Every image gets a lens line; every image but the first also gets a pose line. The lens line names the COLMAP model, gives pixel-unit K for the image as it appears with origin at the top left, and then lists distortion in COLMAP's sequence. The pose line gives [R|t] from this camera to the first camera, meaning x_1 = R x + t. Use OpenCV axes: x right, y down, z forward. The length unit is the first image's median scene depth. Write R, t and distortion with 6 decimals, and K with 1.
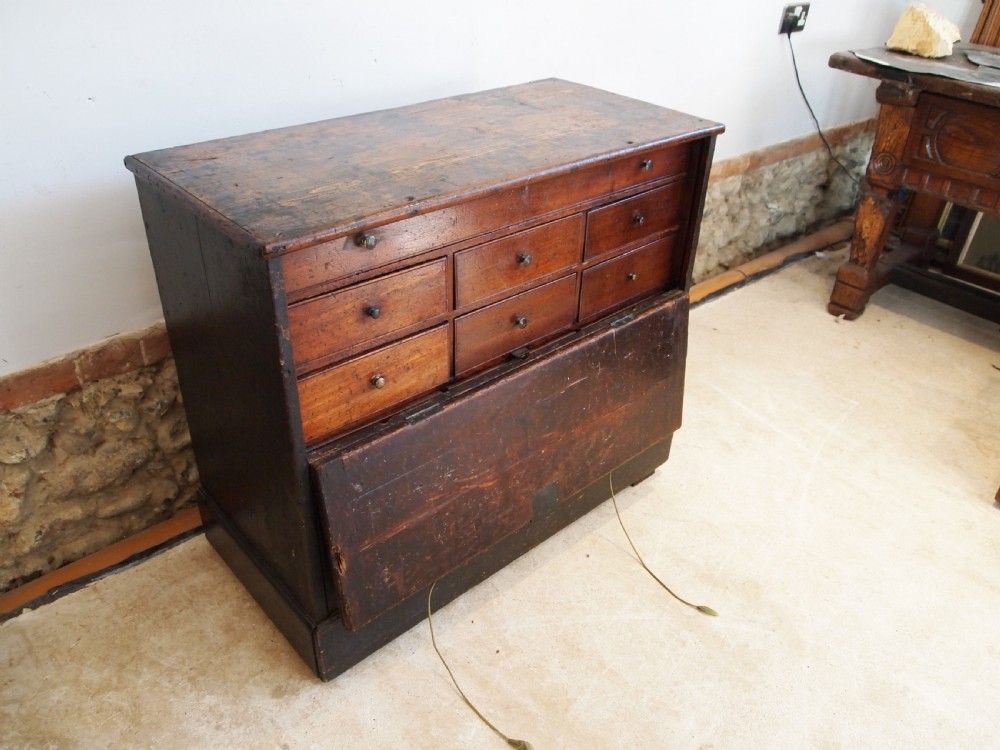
lens RADIAL K [[792.2, 0, 500.0], [0, 792.2, 375.0], [0, 0, 1]] dist [-0.046182, -0.001723]
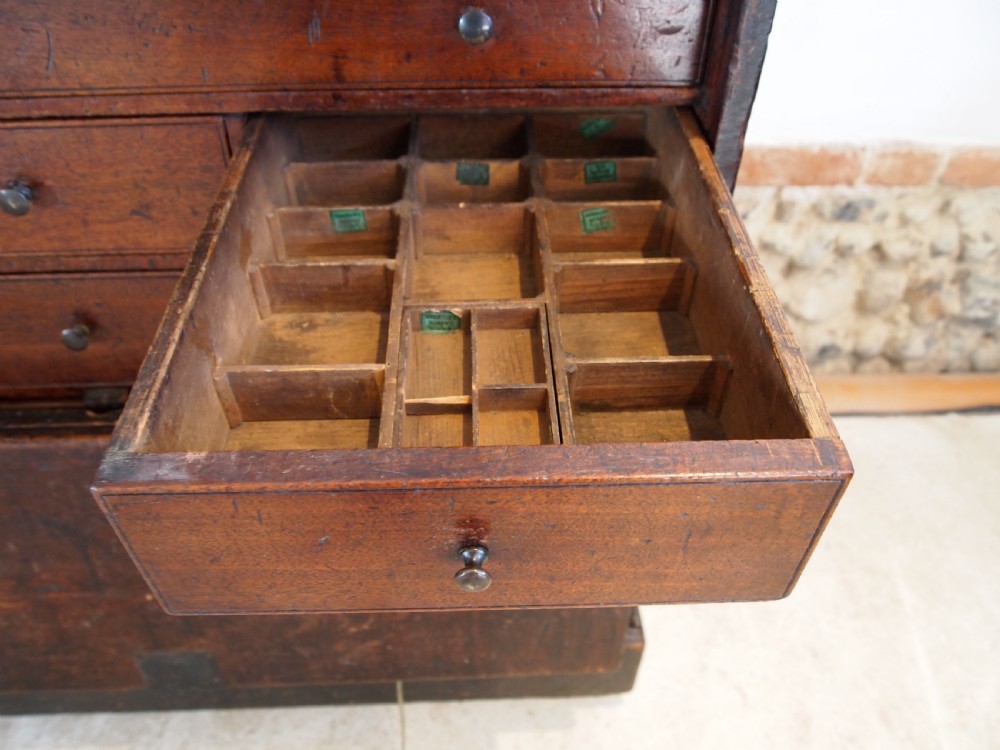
lens RADIAL K [[785.9, 0, 500.1], [0, 785.9, 377.0], [0, 0, 1]] dist [-0.047640, 0.002086]
pose [[0.775475, 0.405410, -0.484027, 0.381654], [-0.327932, 0.913726, 0.239927, -0.203096], [0.539537, -0.027329, 0.841518, 0.694110]]
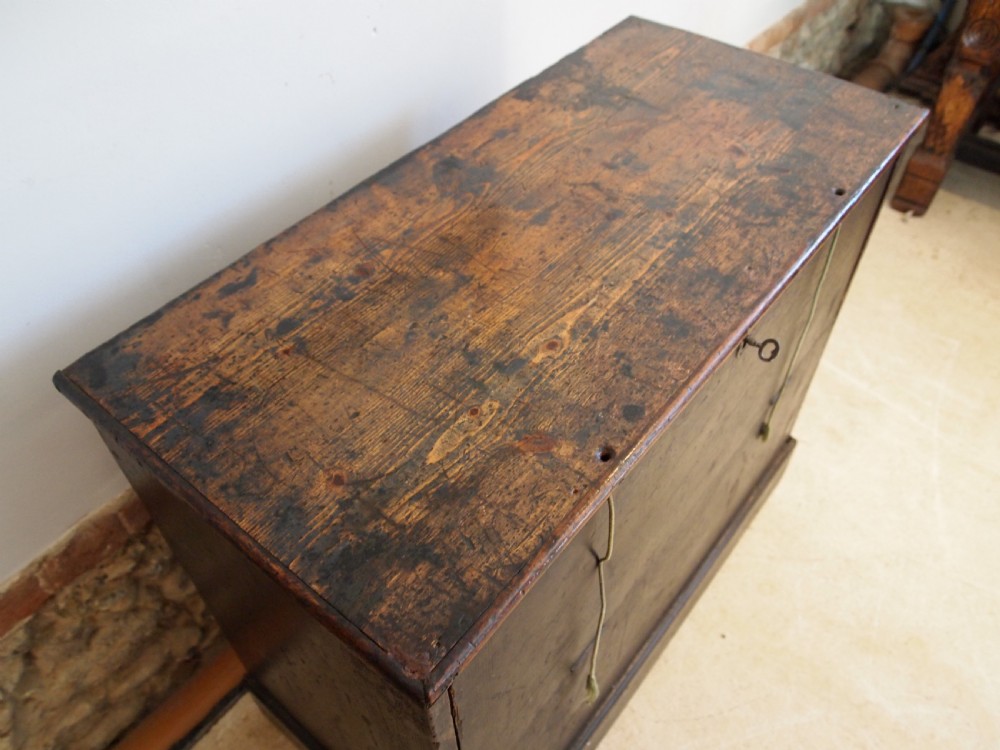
lens RADIAL K [[785.9, 0, 500.1], [0, 785.9, 377.0], [0, 0, 1]] dist [-0.047640, 0.002086]
pose [[0.987029, -0.143686, 0.071606, -0.156618], [0.120783, 0.958464, 0.258375, -0.304894], [-0.105757, -0.246375, 0.963387, 0.331769]]
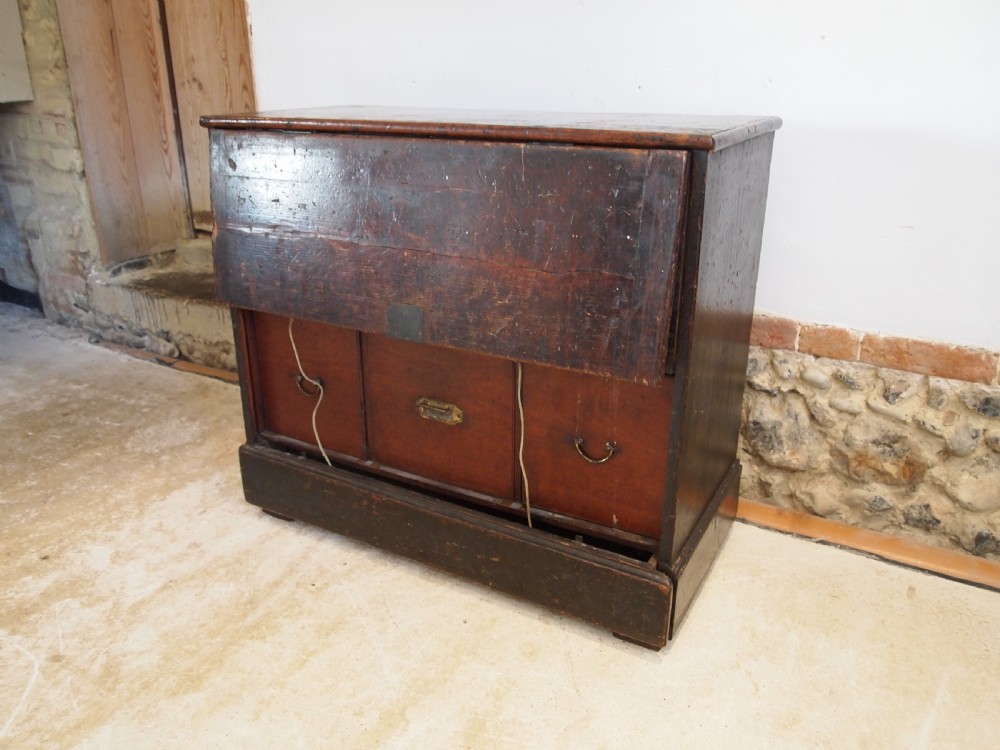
lens RADIAL K [[799.4, 0, 500.0], [0, 799.4, 375.0], [0, 0, 1]] dist [-0.049662, 0.002972]
pose [[0.322359, 0.315598, -0.892459, 0.886187], [-0.500603, 0.857003, 0.122240, -0.128620], [0.803419, 0.407362, 0.434252, 0.613557]]
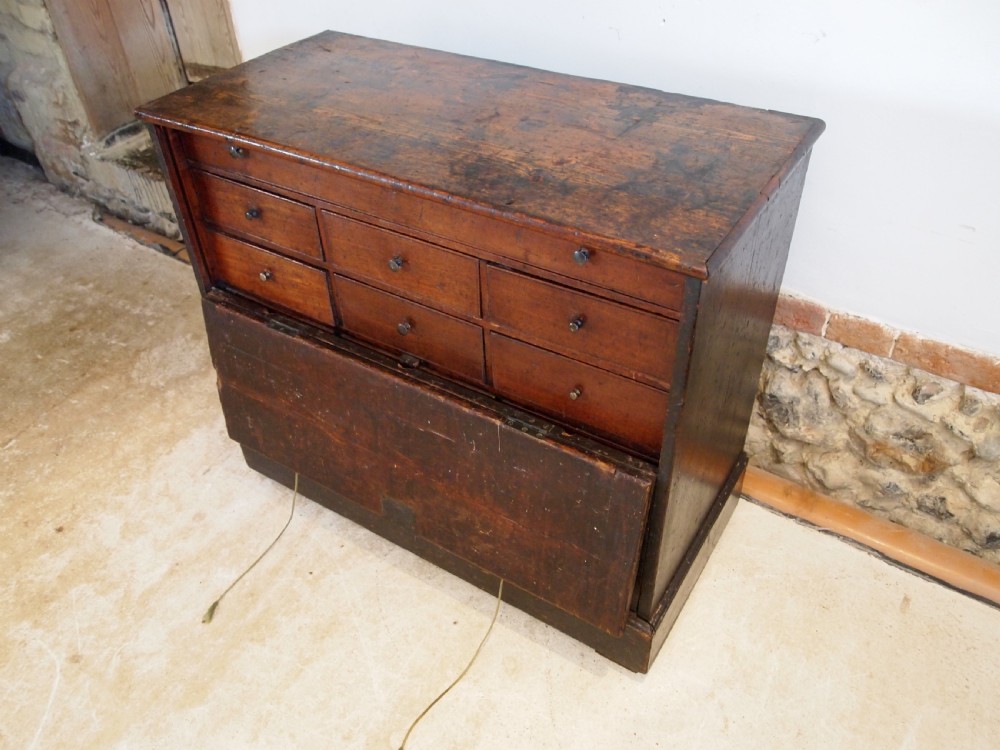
lens RADIAL K [[800.1, 0, 499.6], [0, 800.1, 375.5], [0, 0, 1]] dist [-0.049534, 0.003496]
pose [[0.263245, 0.588686, -0.764297, 0.704461], [-0.485240, 0.765527, 0.422504, -0.416772], [0.833813, 0.259646, 0.487175, 0.600387]]
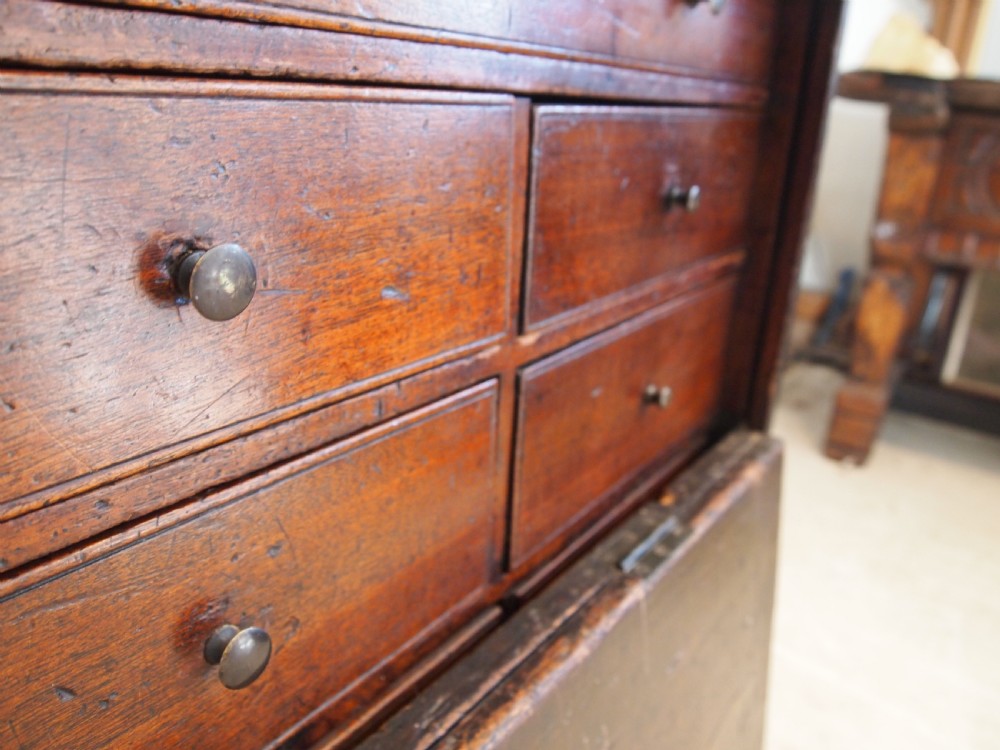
lens RADIAL K [[765.4, 0, 500.0], [0, 765.4, 375.0], [0, 0, 1]] dist [-0.042674, -0.000295]
pose [[0.980060, -0.050816, 0.192092, 0.050129], [0.089512, 0.976004, -0.198503, -0.079800], [-0.177395, 0.211739, 0.961092, 0.734987]]
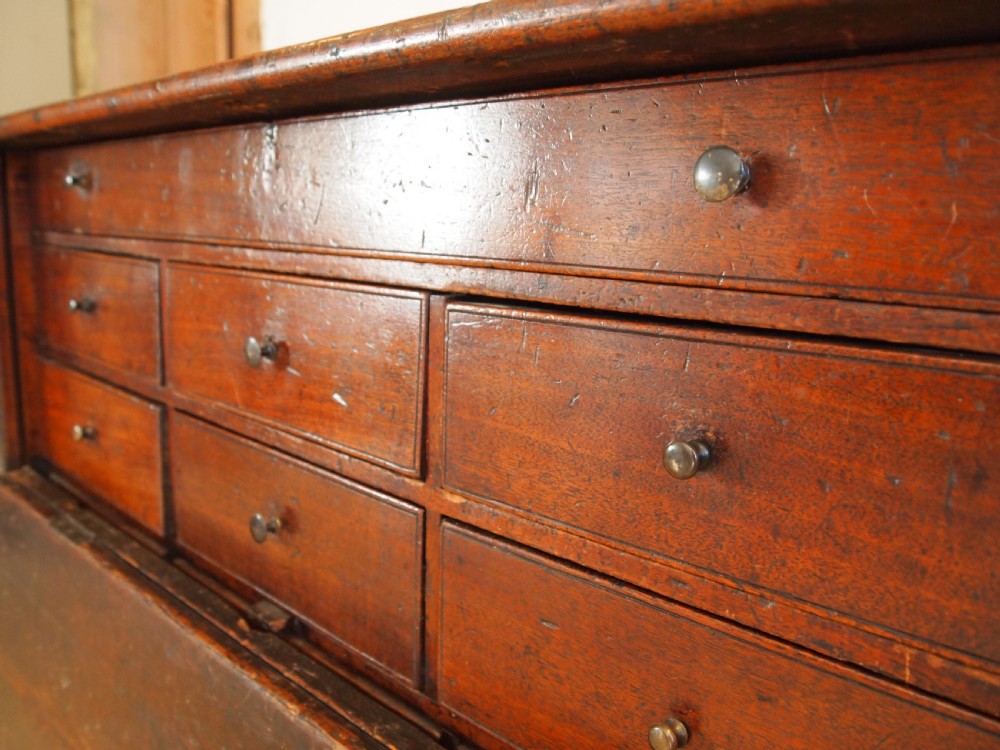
lens RADIAL K [[782.4, 0, 500.0], [0, 782.4, 375.0], [0, 0, 1]] dist [-0.046702, 0.001404]
pose [[0.110155, 0.159723, -0.980997, 0.356403], [-0.566008, 0.821407, 0.070183, -0.195982], [0.817007, 0.547521, 0.180886, 0.891555]]
